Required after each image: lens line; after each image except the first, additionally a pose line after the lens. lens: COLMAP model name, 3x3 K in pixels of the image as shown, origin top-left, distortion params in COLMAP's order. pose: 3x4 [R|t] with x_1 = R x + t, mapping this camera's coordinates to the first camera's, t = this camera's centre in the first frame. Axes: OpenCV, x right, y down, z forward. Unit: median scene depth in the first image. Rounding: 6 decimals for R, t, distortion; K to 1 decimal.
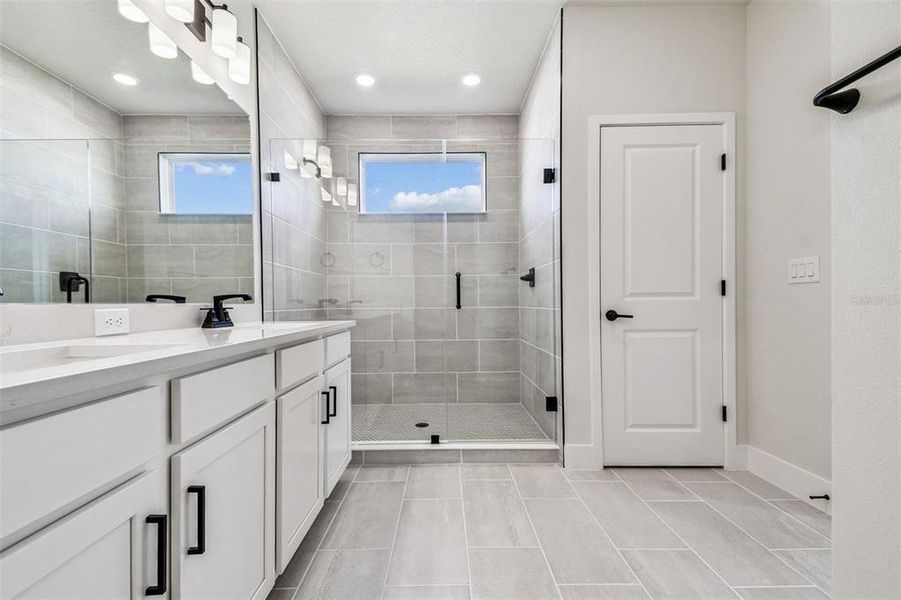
lens RADIAL K [[393.6, 0, 446.0], [0, 393.6, 305.3], [0, 0, 1]] dist [0.043126, -0.017461]
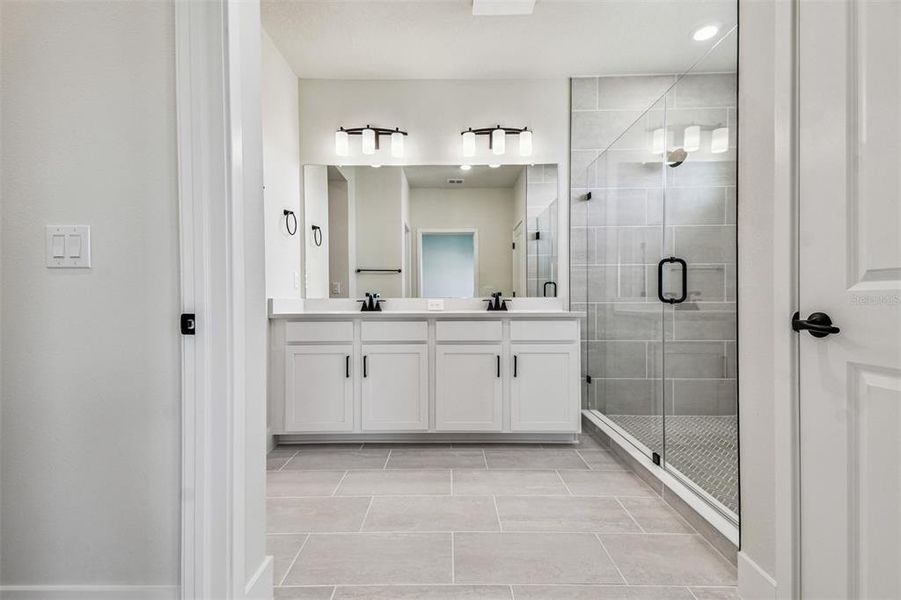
lens RADIAL K [[393.6, 0, 445.8], [0, 393.6, 298.0], [0, 0, 1]] dist [0.043126, -0.017461]
pose [[-0.024725, 0.003416, -0.999688, 0.903751], [0.002156, 0.999992, 0.003364, -0.006222], [0.999692, -0.002073, -0.024732, 0.622310]]
